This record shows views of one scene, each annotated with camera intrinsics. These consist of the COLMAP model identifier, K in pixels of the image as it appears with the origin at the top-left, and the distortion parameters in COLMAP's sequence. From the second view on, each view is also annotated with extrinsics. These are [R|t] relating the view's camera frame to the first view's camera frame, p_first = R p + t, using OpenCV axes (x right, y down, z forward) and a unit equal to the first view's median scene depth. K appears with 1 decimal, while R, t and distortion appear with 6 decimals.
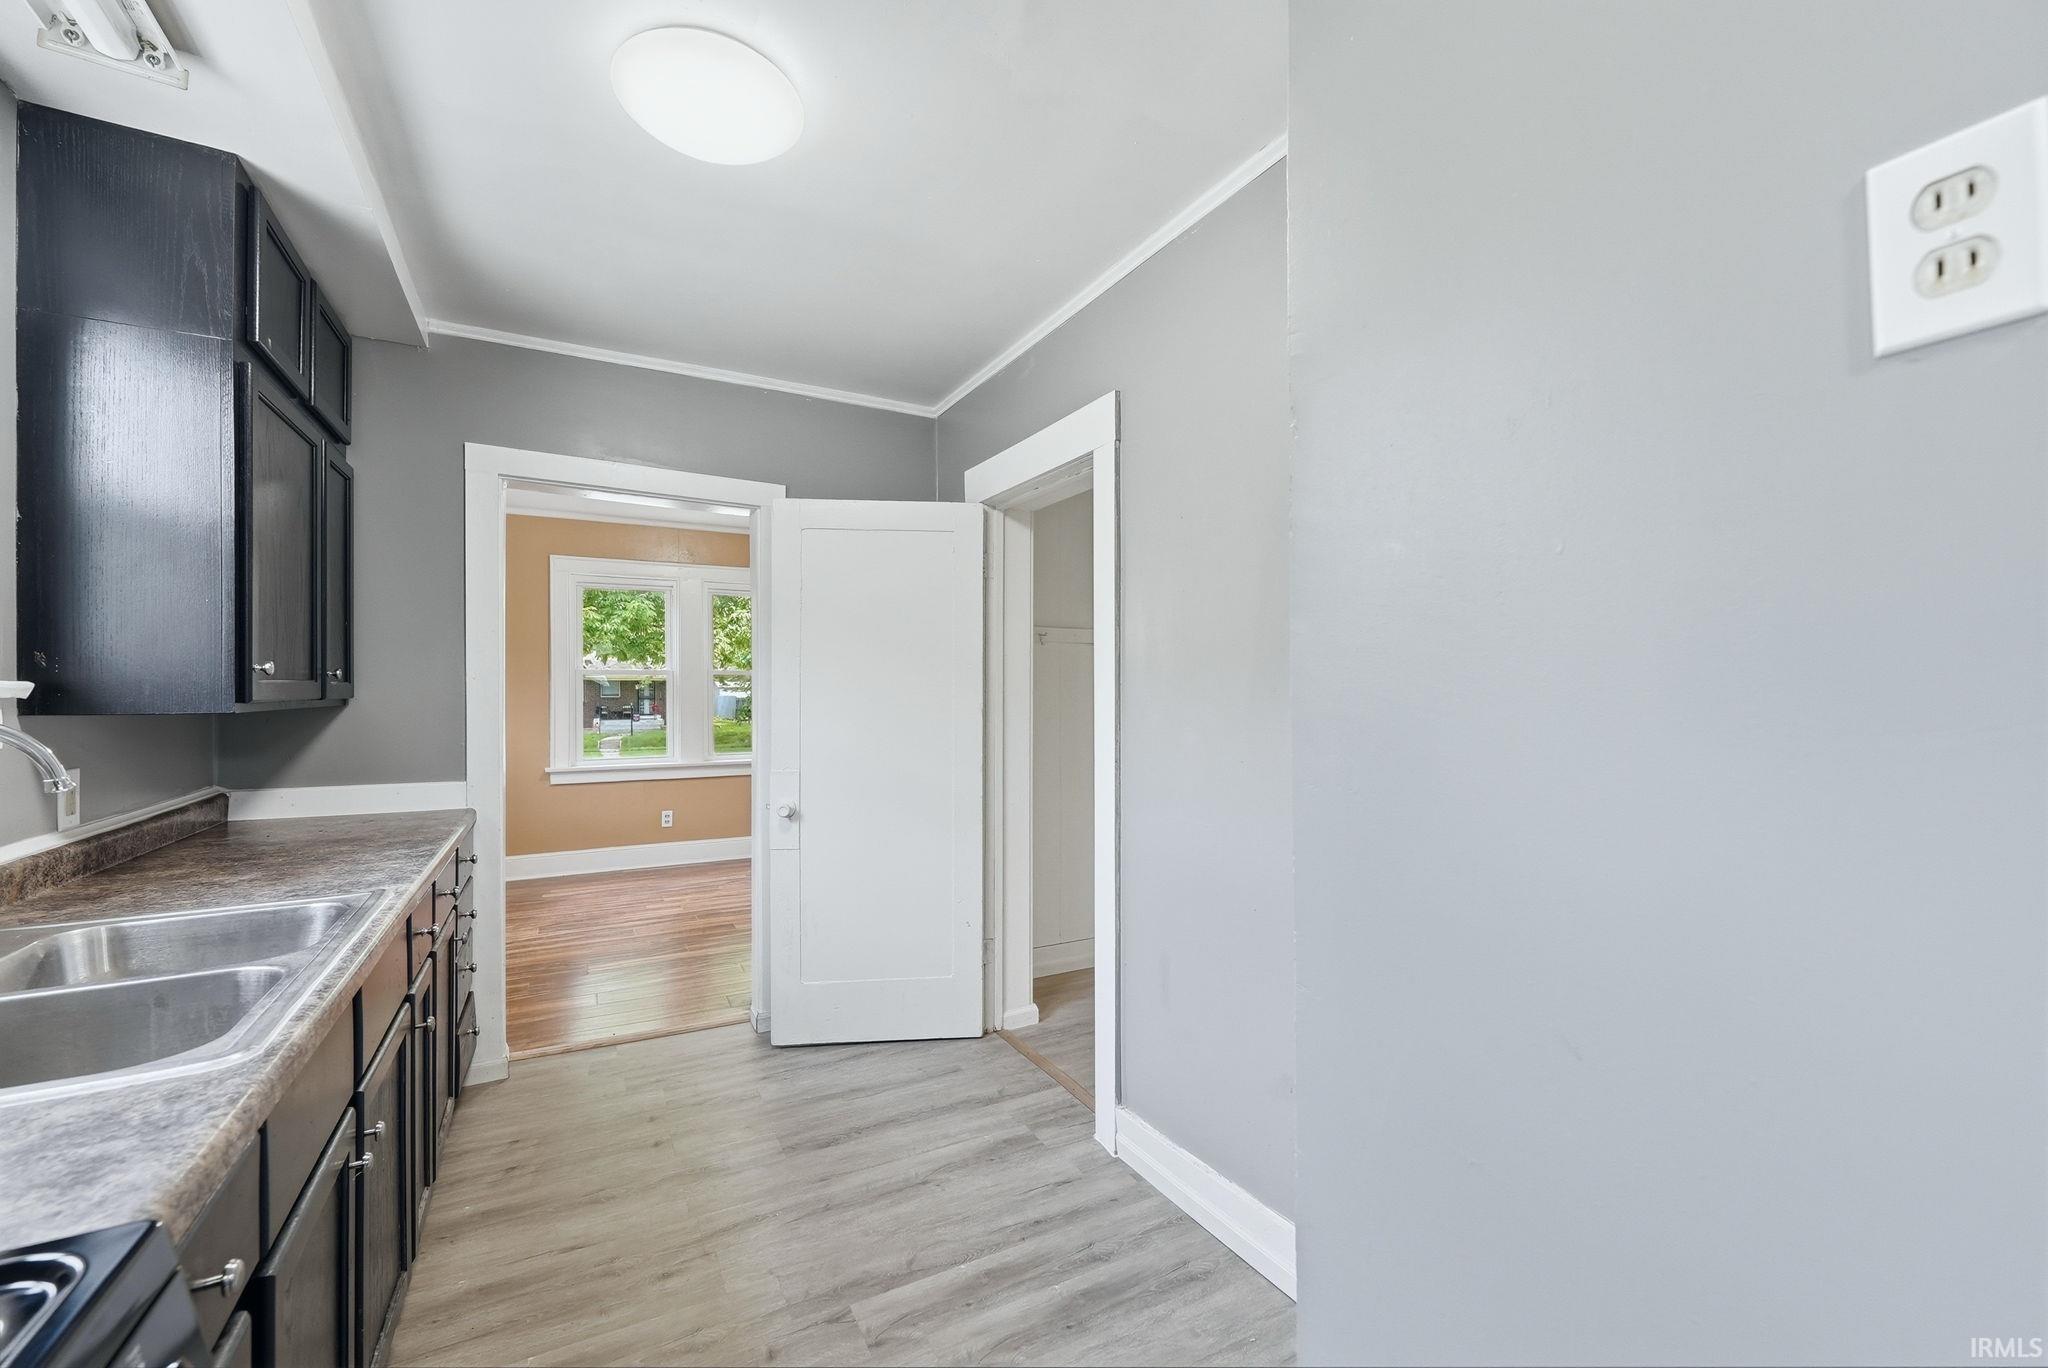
lens RADIAL K [[842.5, 0, 1022.6], [0, 842.5, 691.3], [0, 0, 1]] dist [0.002317, -0.000468]
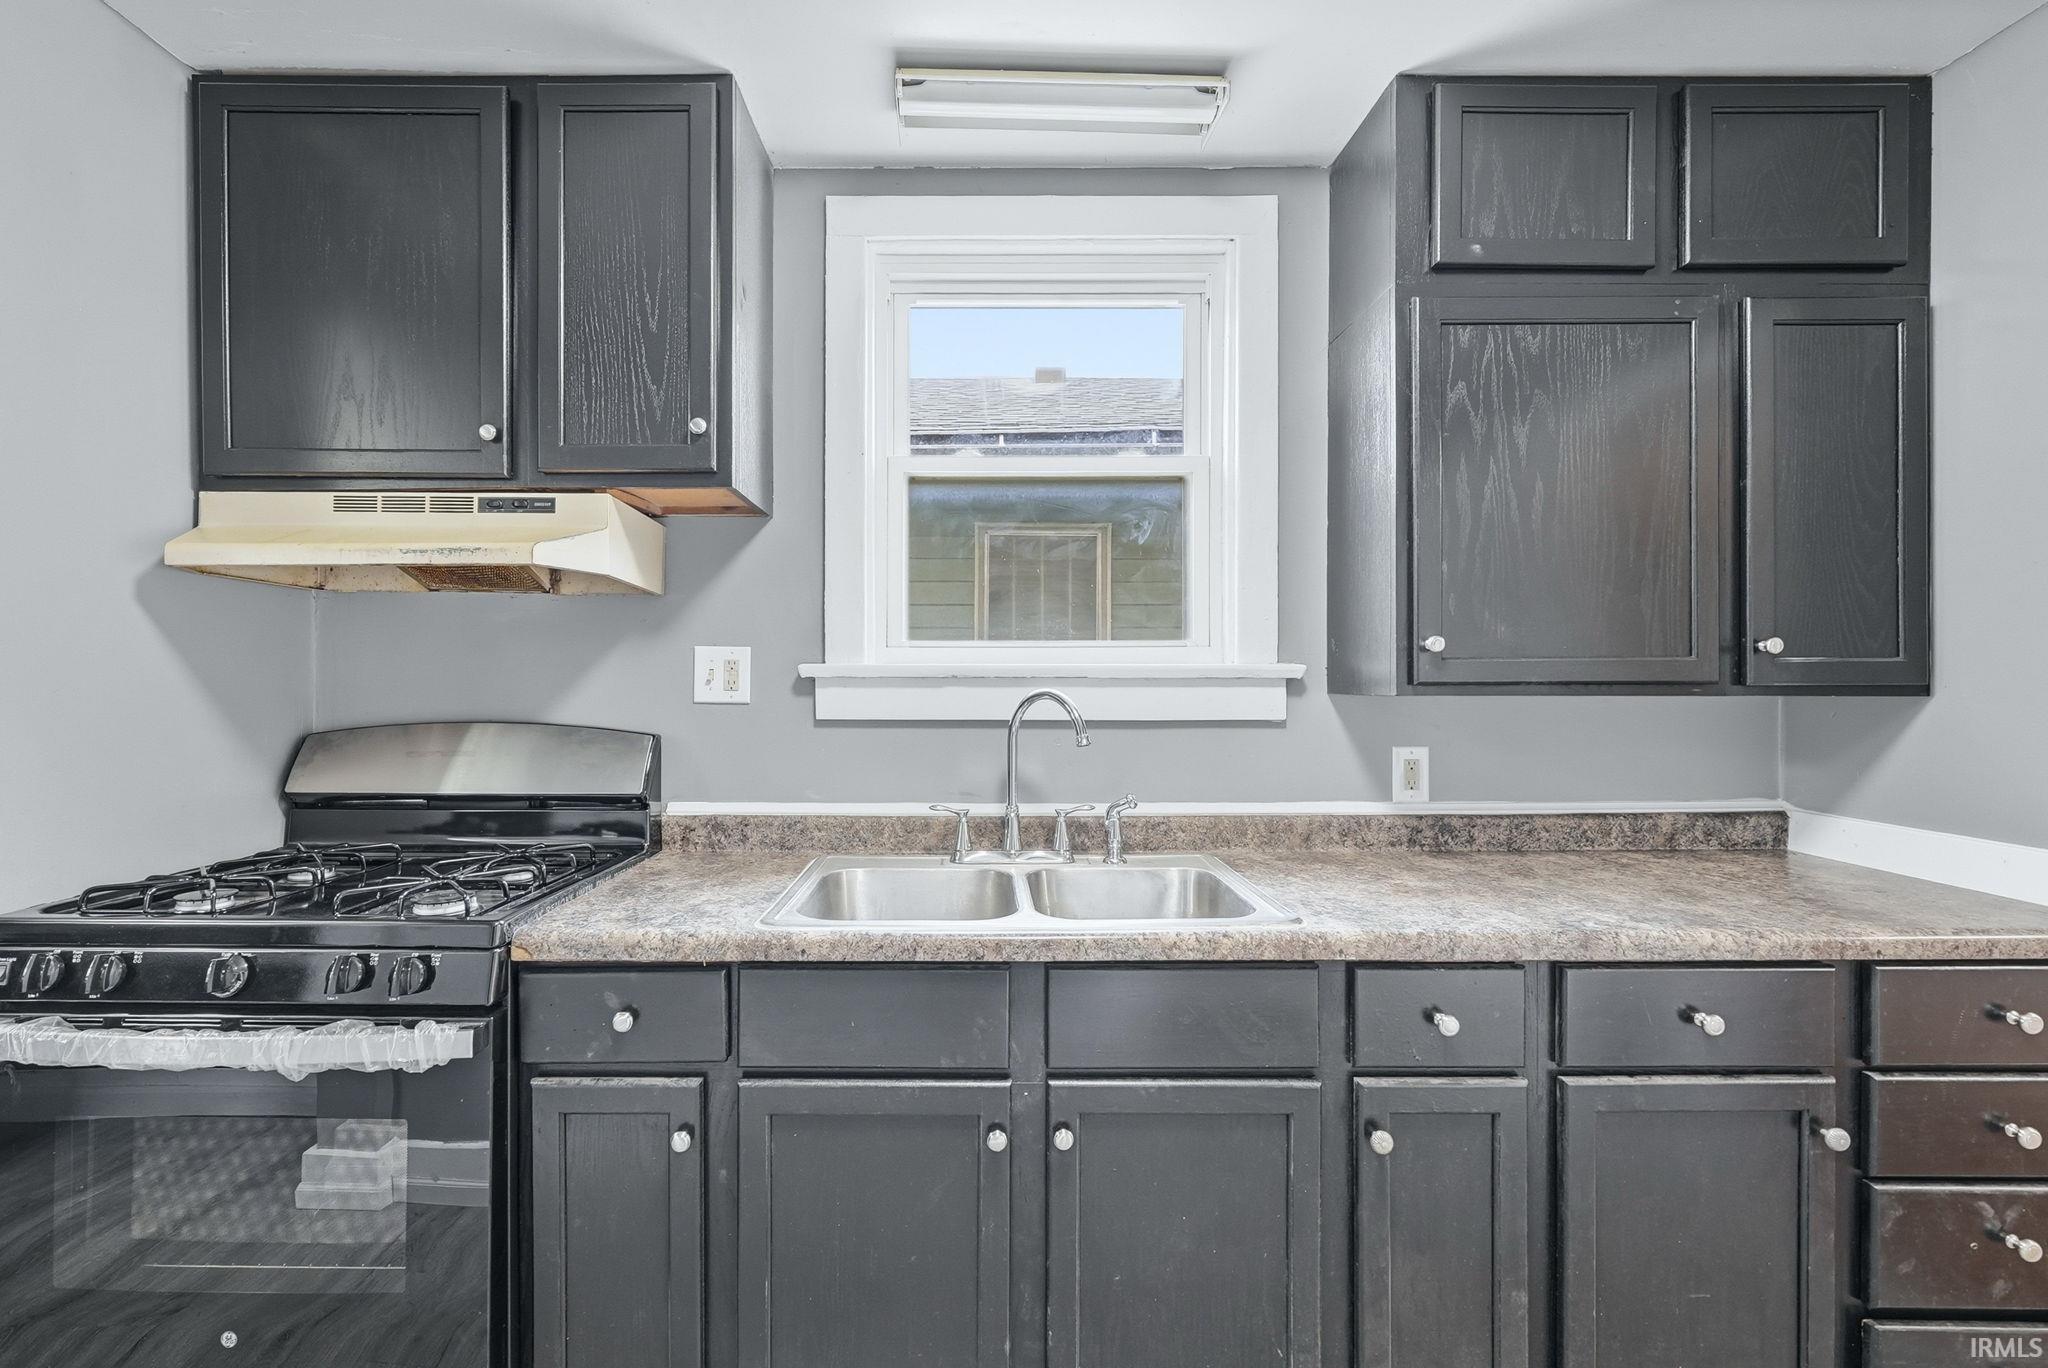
lens RADIAL K [[842.5, 0, 1033.1], [0, 842.5, 678.1], [0, 0, 1]] dist [0.002317, -0.000468]
pose [[-0.473425, 0.007118, -0.880805, 0.023456], [-0.003203, 0.999947, 0.009803, -0.001459], [0.880828, 0.007463, -0.473377, 0.789912]]
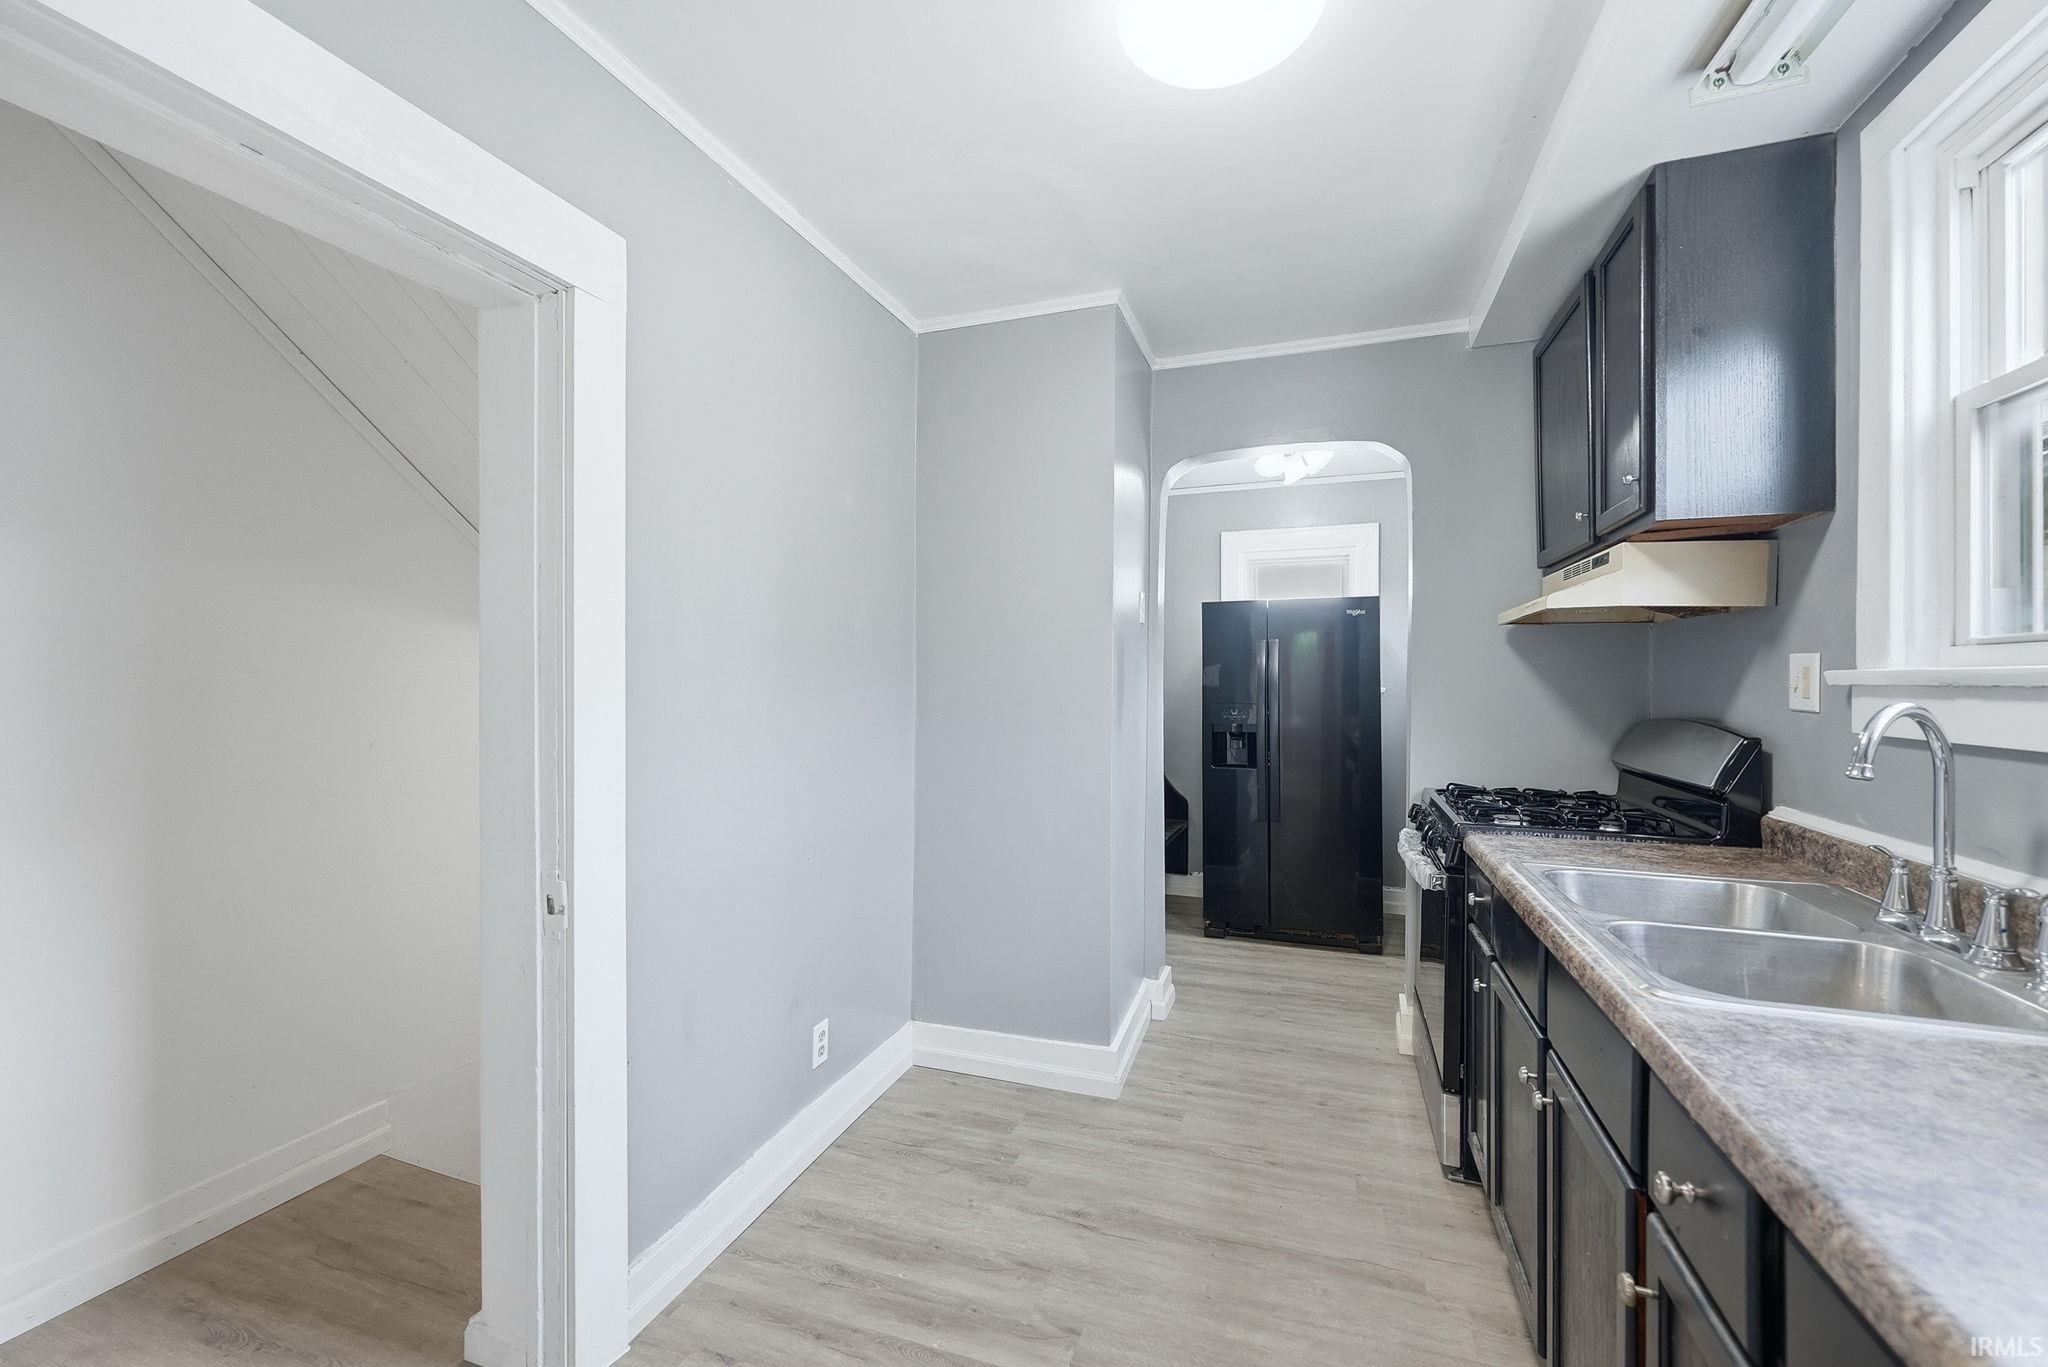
lens RADIAL K [[842.5, 0, 1023.4], [0, 842.5, 675.4], [0, 0, 1]] dist [0.002317, -0.000468]
pose [[-0.673694, 0.004857, 0.738995, -0.608035], [-0.000055, 0.999978, -0.006622, 0.002097], [-0.739011, -0.004502, -0.673679, 1.193471]]
